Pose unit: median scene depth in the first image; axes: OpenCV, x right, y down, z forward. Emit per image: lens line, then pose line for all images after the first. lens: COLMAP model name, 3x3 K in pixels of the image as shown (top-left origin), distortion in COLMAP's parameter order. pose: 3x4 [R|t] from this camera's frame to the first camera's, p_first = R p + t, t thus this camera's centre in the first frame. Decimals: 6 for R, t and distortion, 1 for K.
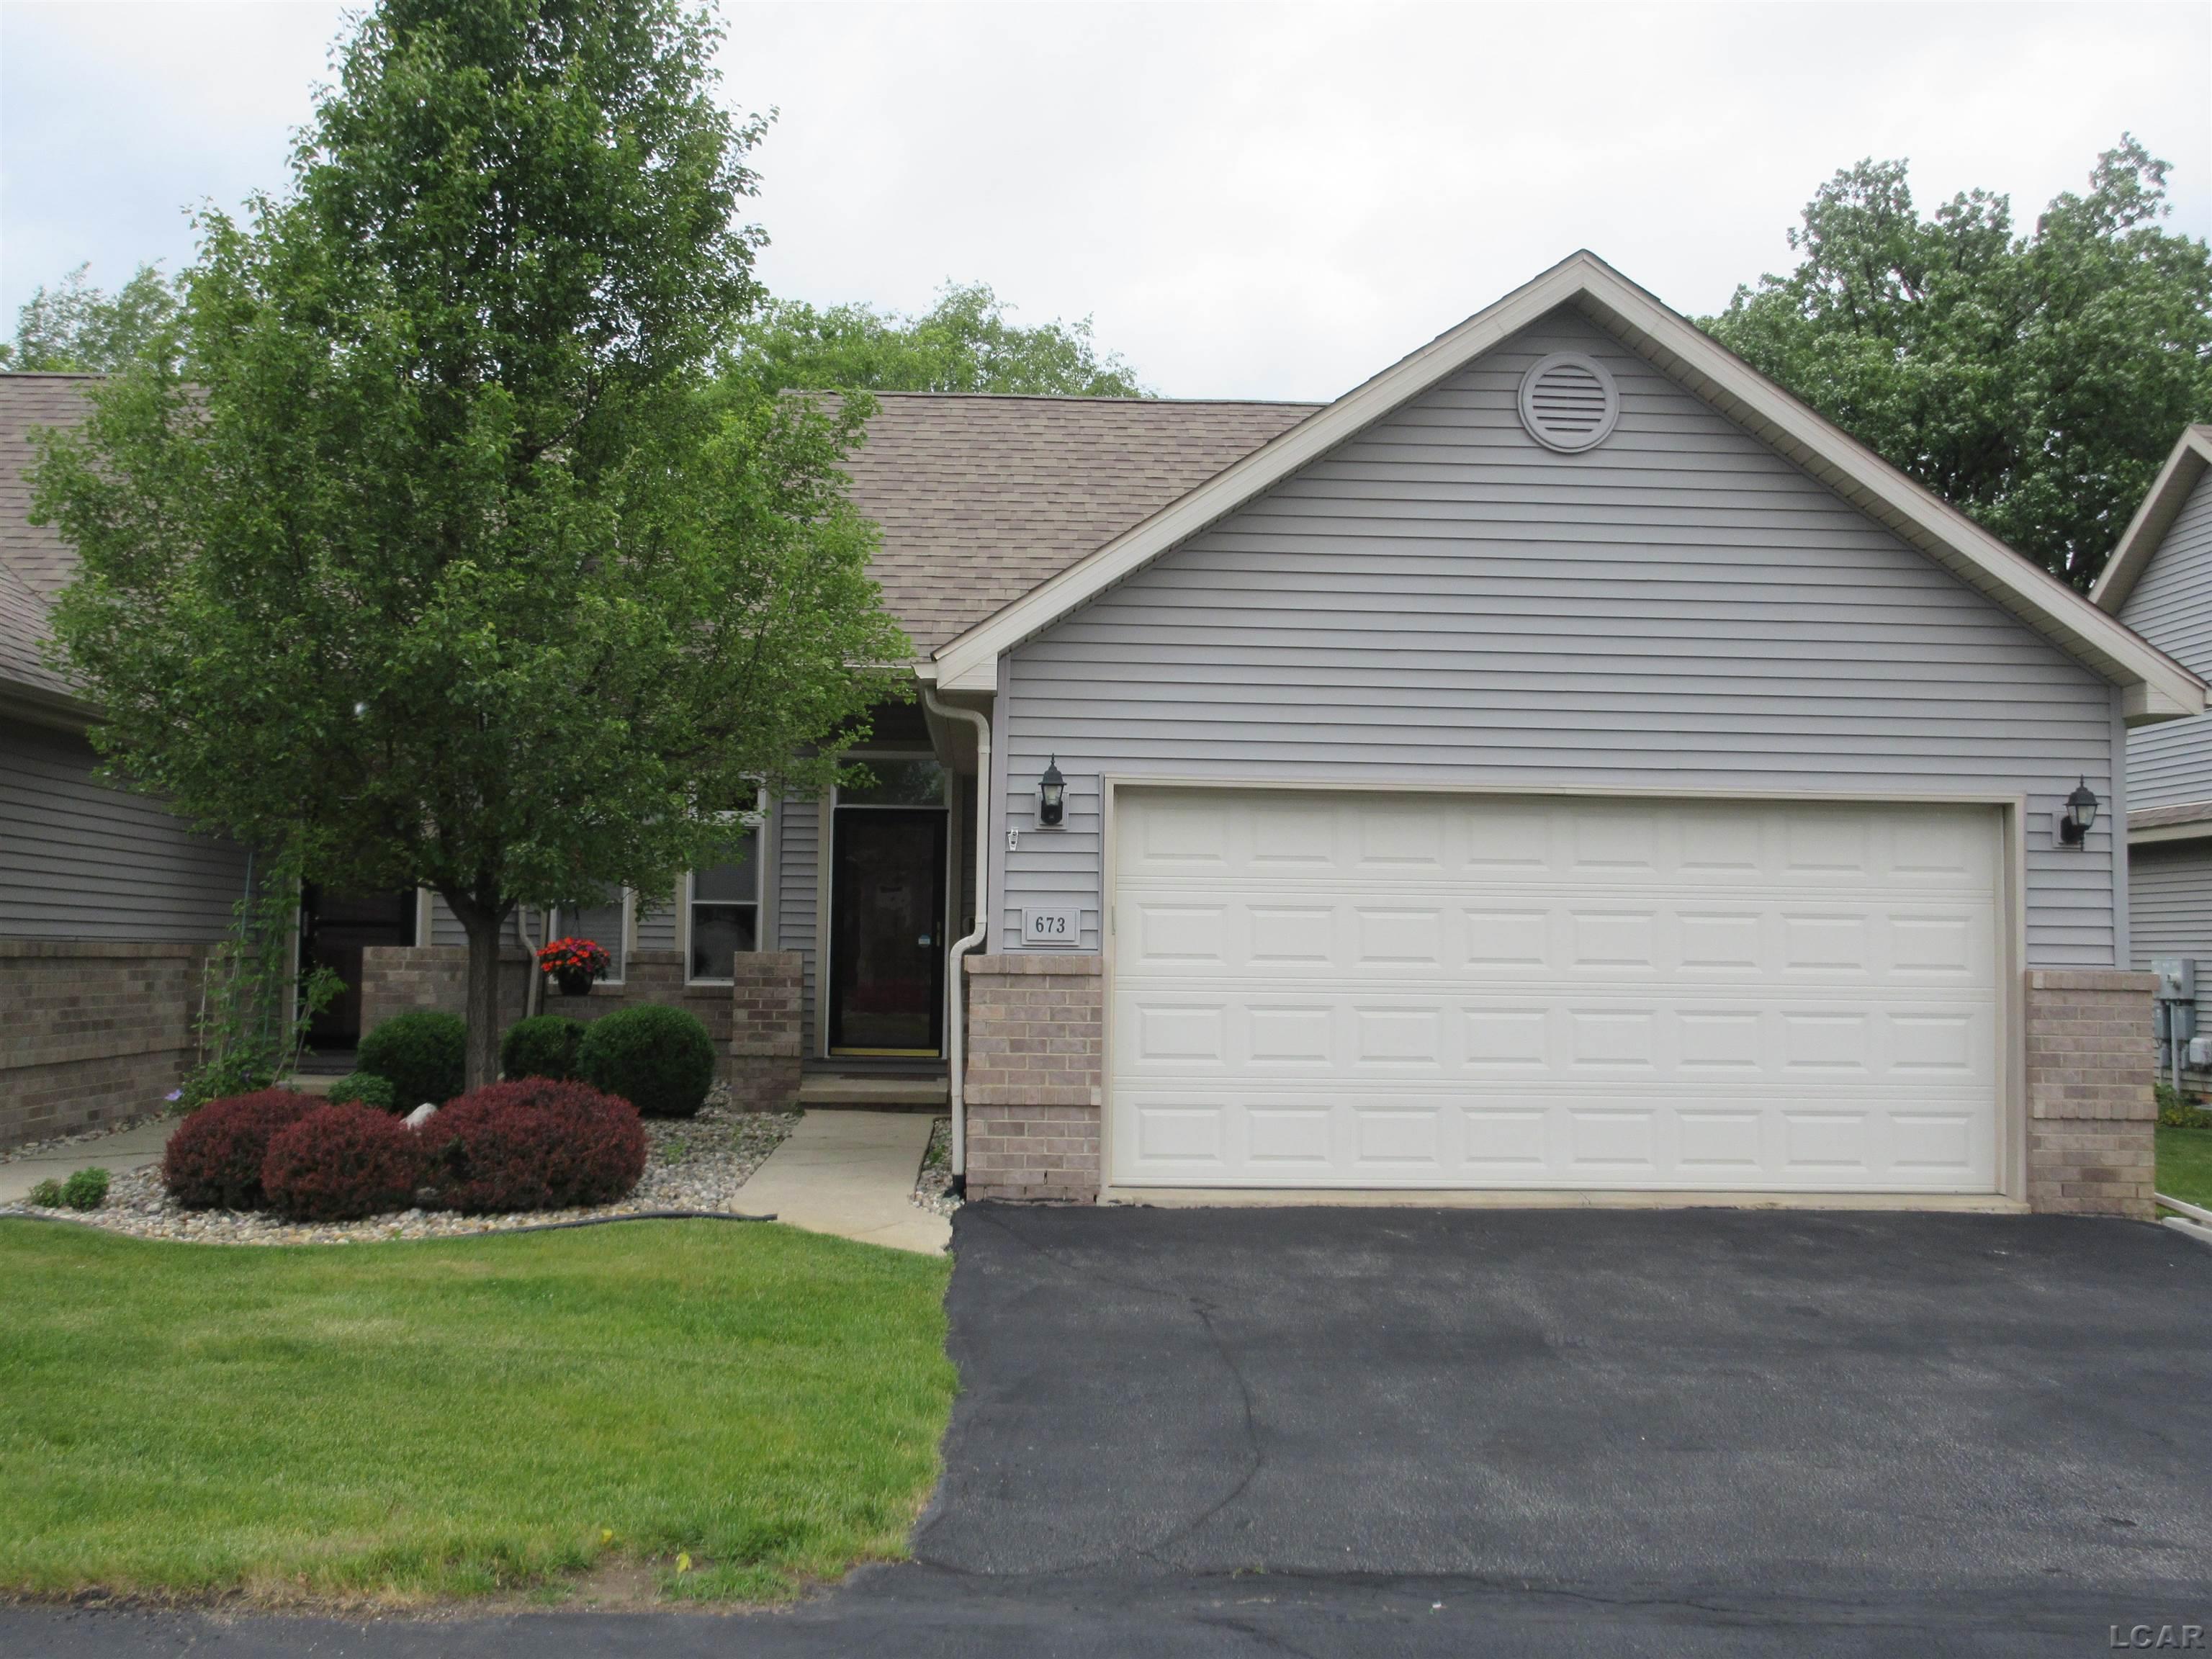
lens RADIAL K [[2285.2, 0, 1104.6], [0, 2285.2, 822.8], [0, 0, 1]] dist [-0.020253, -0.019304]
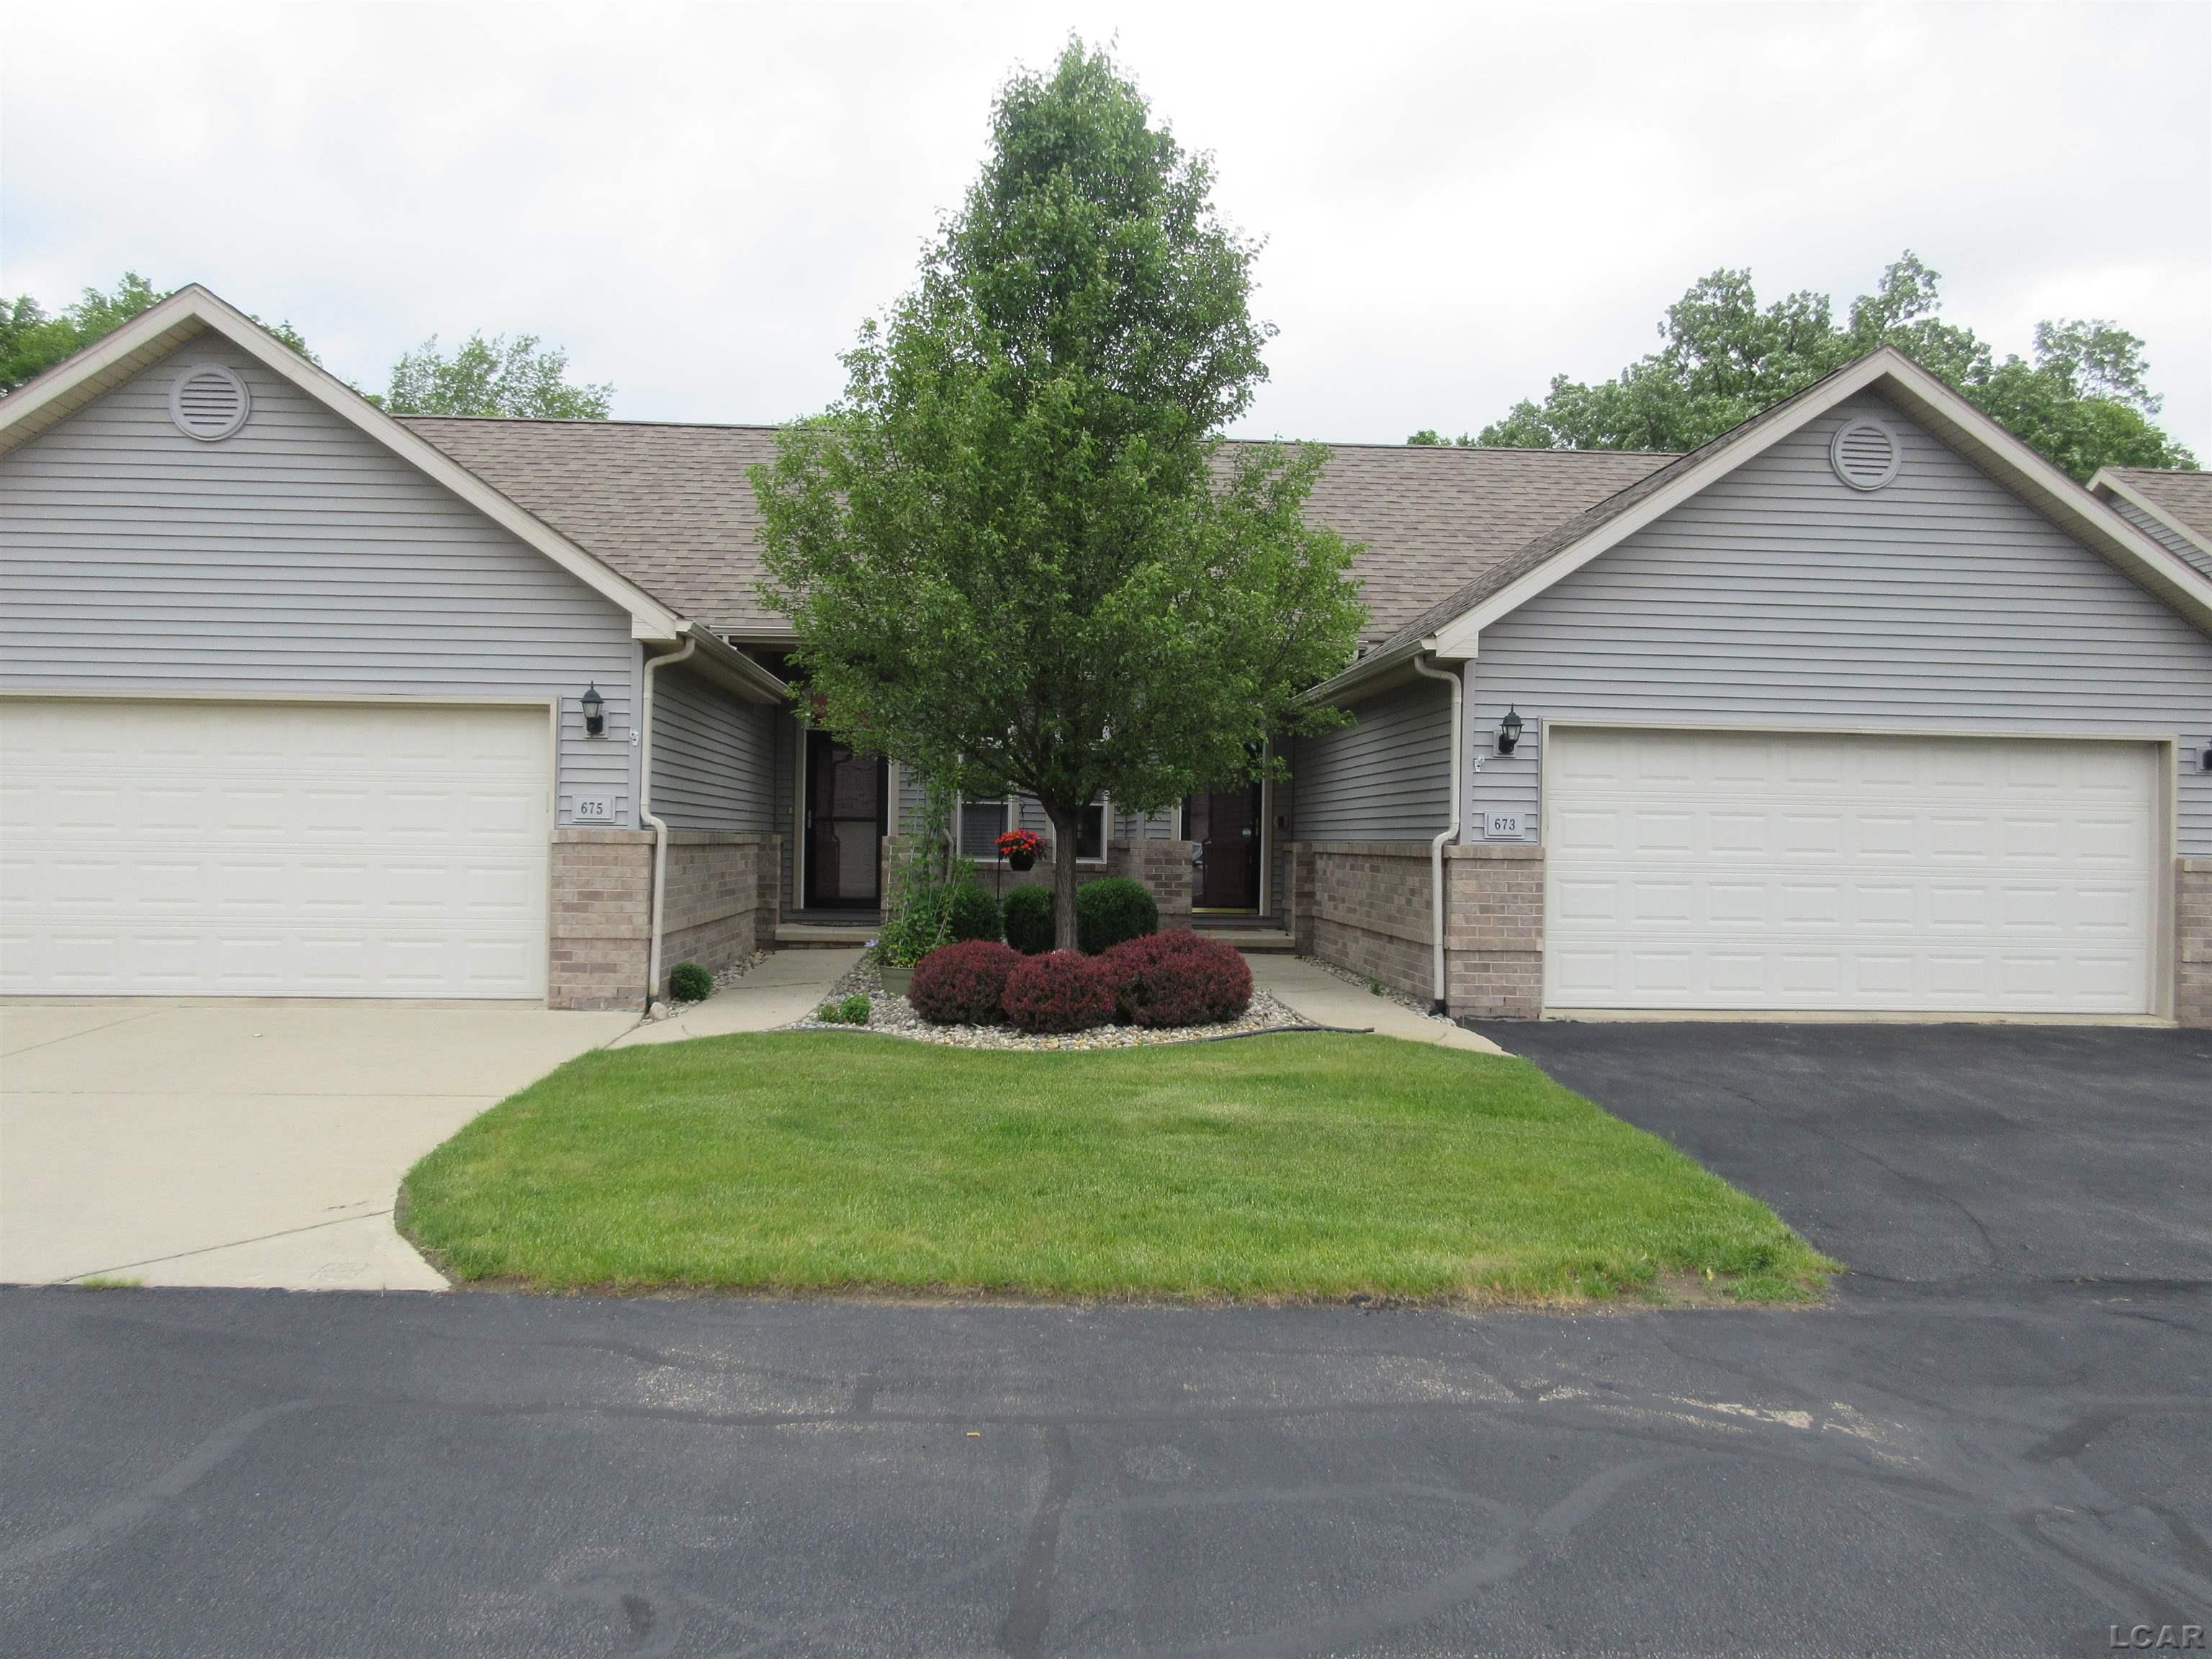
lens RADIAL K [[1624.4, 0, 1094.8], [0, 1624.4, 827.4], [0, 0, 1]] dist [-0.011559, 0.007632]
pose [[0.999913, 0.003114, 0.012838, -0.288386], [-0.003771, 0.998668, 0.051450, -0.004260], [-0.012661, -0.051494, 0.998593, -0.002682]]
